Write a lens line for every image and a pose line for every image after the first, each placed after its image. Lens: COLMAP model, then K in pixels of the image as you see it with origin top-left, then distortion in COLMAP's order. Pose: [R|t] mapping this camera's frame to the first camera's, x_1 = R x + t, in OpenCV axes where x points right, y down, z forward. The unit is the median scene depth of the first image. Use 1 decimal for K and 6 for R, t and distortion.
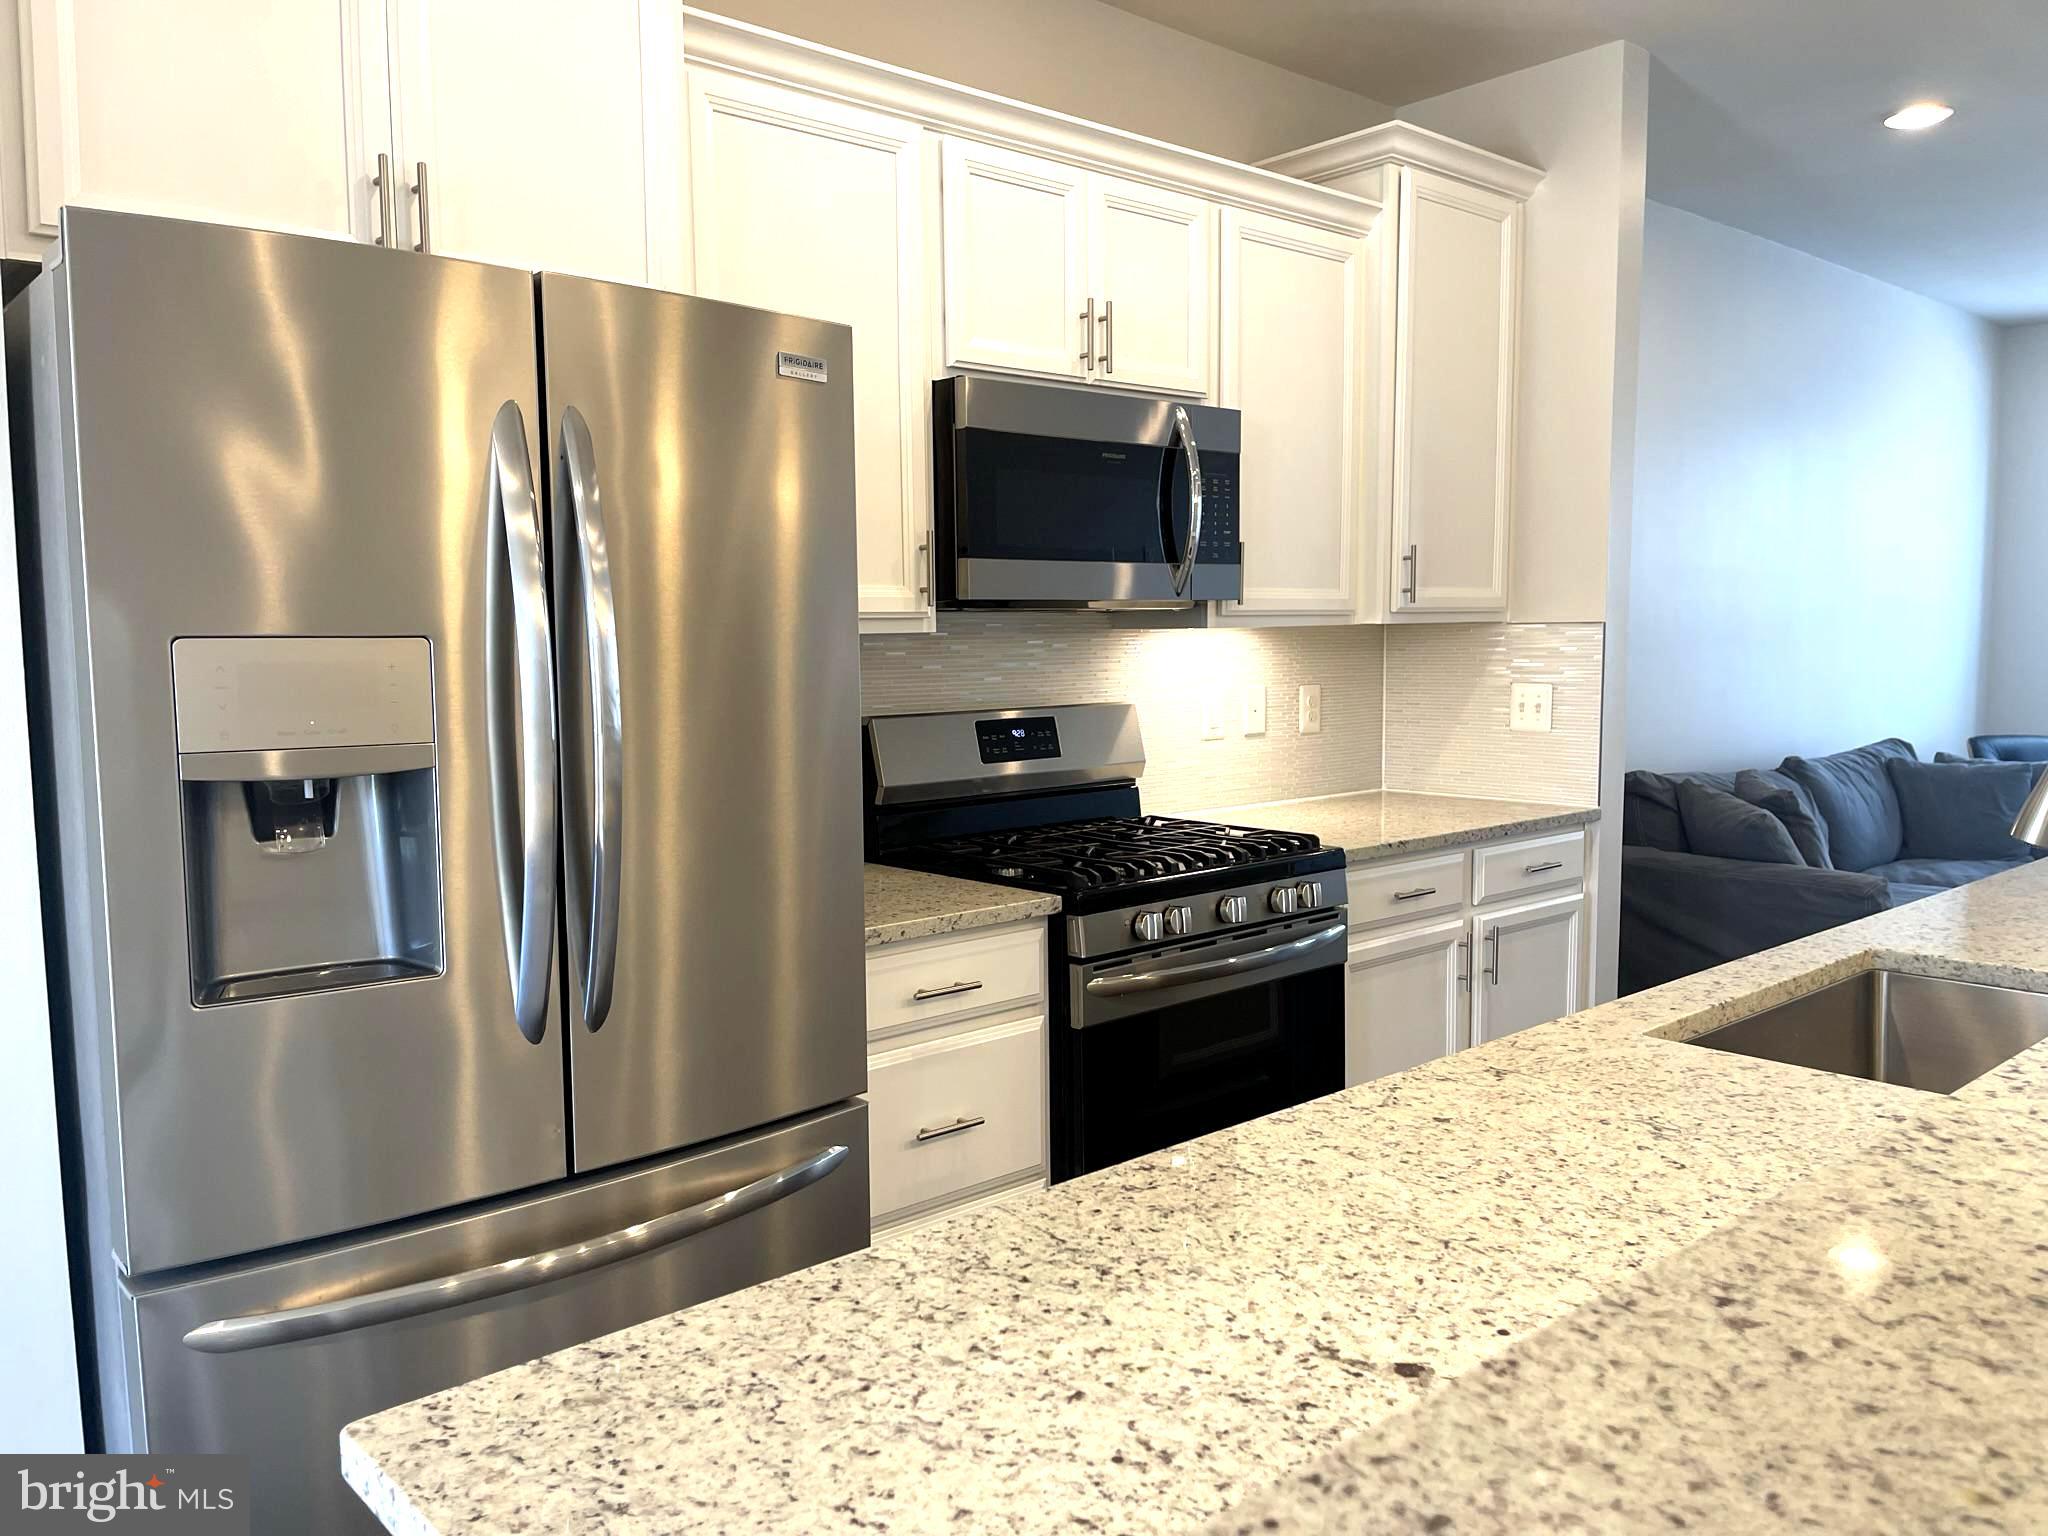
lens RADIAL K [[1550.3, 0, 1006.0], [0, 1550.3, 785.2], [0, 0, 1]] dist [0.060228, -0.103713]
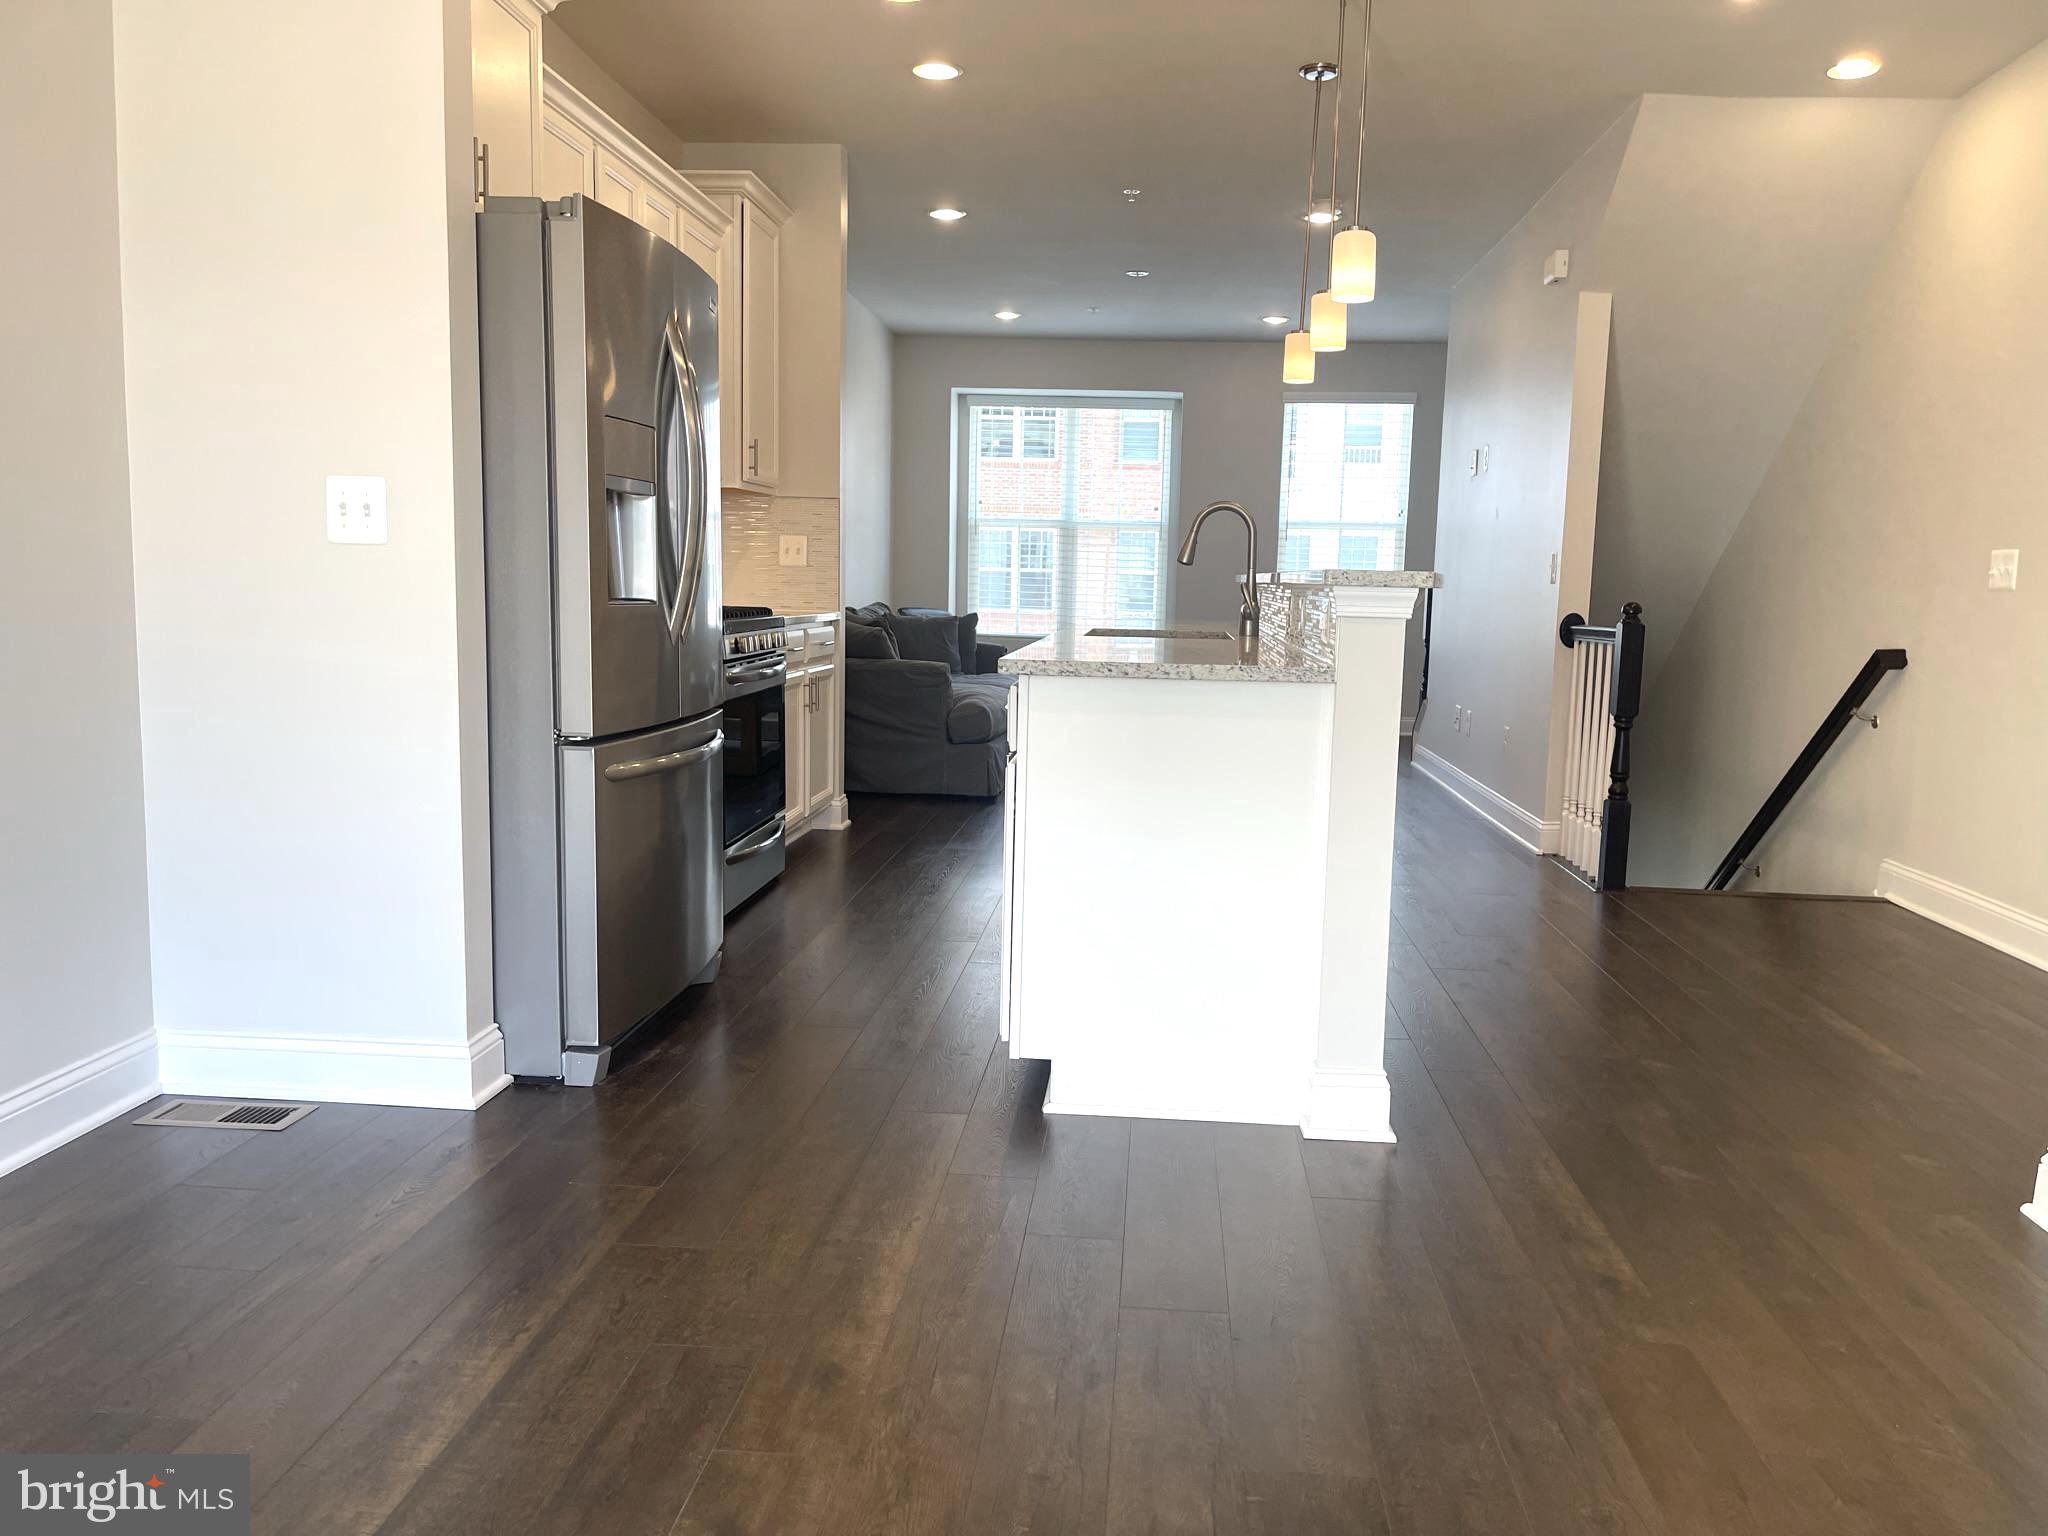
lens RADIAL K [[1555.9, 0, 1057.2], [0, 1555.9, 773.9], [0, 0, 1]] dist [0.067440, -0.086582]
pose [[0.710166, -0.061314, 0.701359, -0.748749], [0.039999, 0.998105, 0.046755, 0.141124], [-0.702897, -0.005150, 0.711273, -0.403072]]
